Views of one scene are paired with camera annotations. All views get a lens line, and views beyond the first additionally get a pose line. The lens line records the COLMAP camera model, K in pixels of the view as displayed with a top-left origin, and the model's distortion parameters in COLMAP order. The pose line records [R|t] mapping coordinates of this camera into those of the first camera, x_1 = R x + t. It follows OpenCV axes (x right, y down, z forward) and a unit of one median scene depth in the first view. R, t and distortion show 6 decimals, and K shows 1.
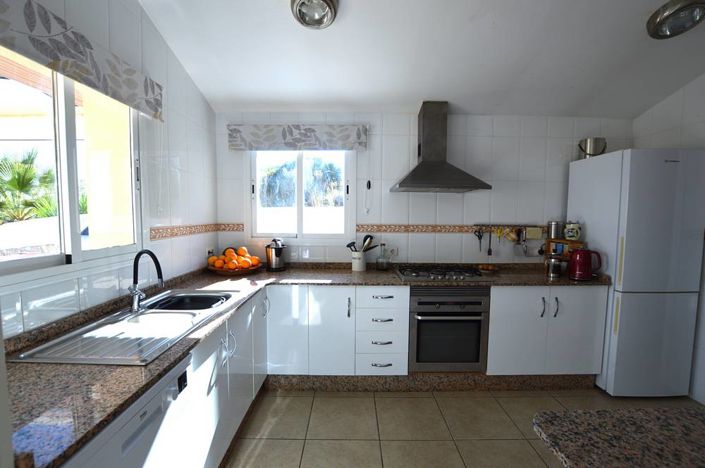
lens RADIAL K [[318.9, 0, 347.8], [0, 318.9, 235.7], [0, 0, 1]] dist [-0.041754, 0.010119]
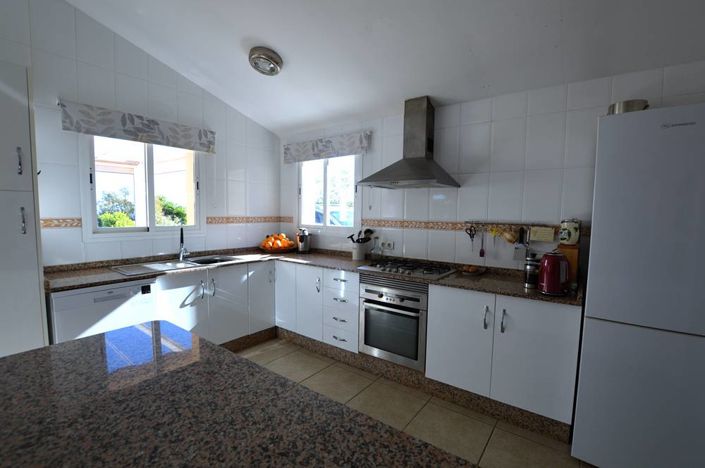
lens RADIAL K [[318.9, 0, 347.8], [0, 318.9, 235.7], [0, 0, 1]] dist [-0.041754, 0.010119]
pose [[0.794935, 0.049625, -0.604661, 0.708561], [-0.050055, 0.998616, 0.016151, 0.007864], [0.604626, 0.017427, 0.796319, 0.069703]]
